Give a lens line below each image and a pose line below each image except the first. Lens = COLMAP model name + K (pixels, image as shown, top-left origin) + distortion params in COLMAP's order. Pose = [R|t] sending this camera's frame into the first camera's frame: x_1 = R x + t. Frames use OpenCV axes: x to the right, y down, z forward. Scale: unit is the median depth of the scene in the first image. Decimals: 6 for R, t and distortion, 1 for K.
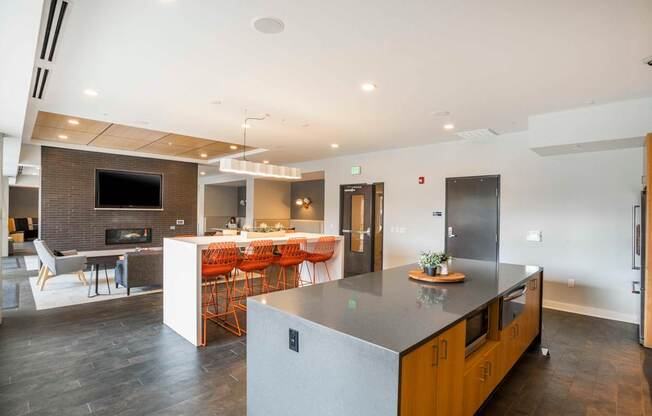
lens RADIAL K [[321.5, 0, 326.0], [0, 321.5, 208.0], [0, 0, 1]] dist [-0.000888, -0.000083]
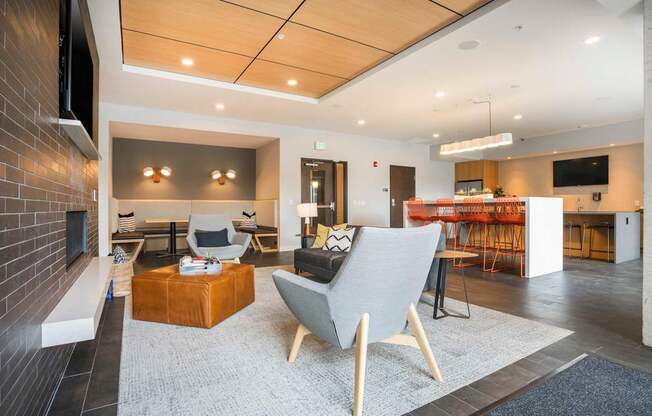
lens RADIAL K [[321.5, 0, 326.0], [0, 321.5, 208.0], [0, 0, 1]] dist [-0.000888, -0.000083]
pose [[0.244791, -0.011403, 0.969509, -1.040690], [-0.000212, 0.999930, 0.011814, 0.077904], [-0.969576, -0.003098, 0.244771, 0.873248]]
